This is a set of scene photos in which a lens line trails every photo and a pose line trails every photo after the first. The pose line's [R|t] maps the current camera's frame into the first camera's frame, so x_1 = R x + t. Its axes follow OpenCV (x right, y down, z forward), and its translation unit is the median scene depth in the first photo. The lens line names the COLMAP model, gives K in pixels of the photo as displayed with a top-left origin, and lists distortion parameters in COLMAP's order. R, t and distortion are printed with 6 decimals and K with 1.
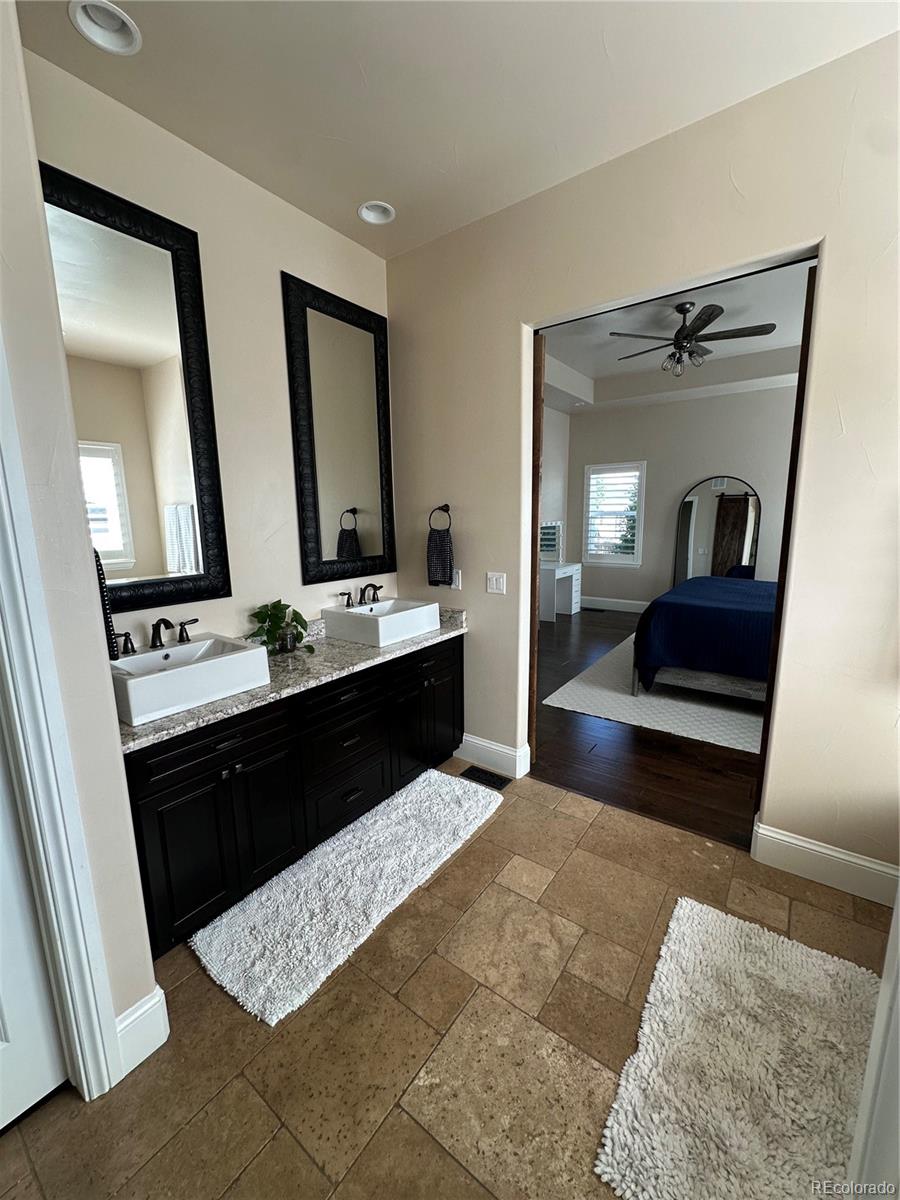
lens RADIAL K [[476.6, 0, 450.1], [0, 476.6, 599.7], [0, 0, 1]] dist [-0.005404, 0.000724]
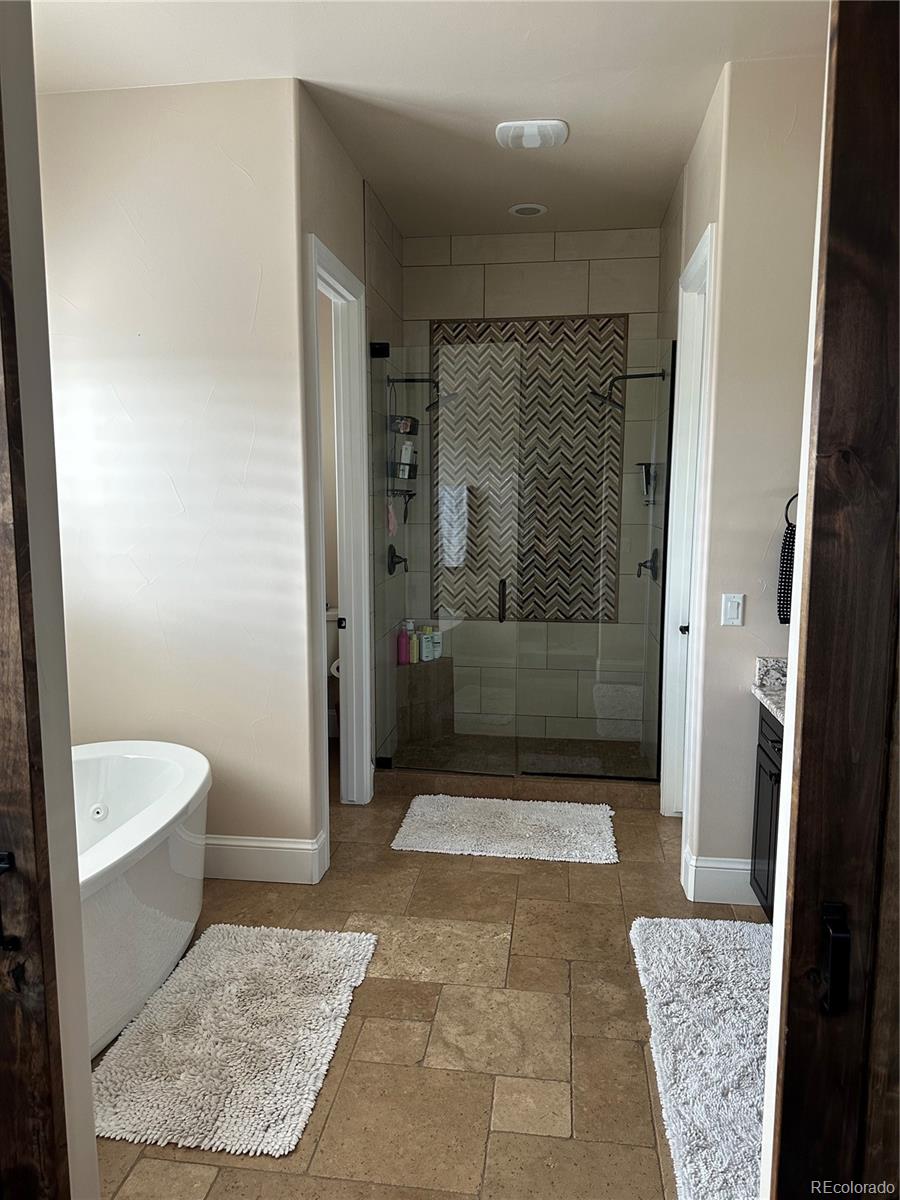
lens RADIAL K [[835.8, 0, 442.6], [0, 835.8, 604.3], [0, 0, 1]] dist [0.084293, -0.112874]
pose [[-0.879337, 0.078177, -0.469739, 0.677962], [-0.069390, 0.954868, 0.288811, -0.310935], [0.471117, 0.286557, -0.834226, 1.581685]]
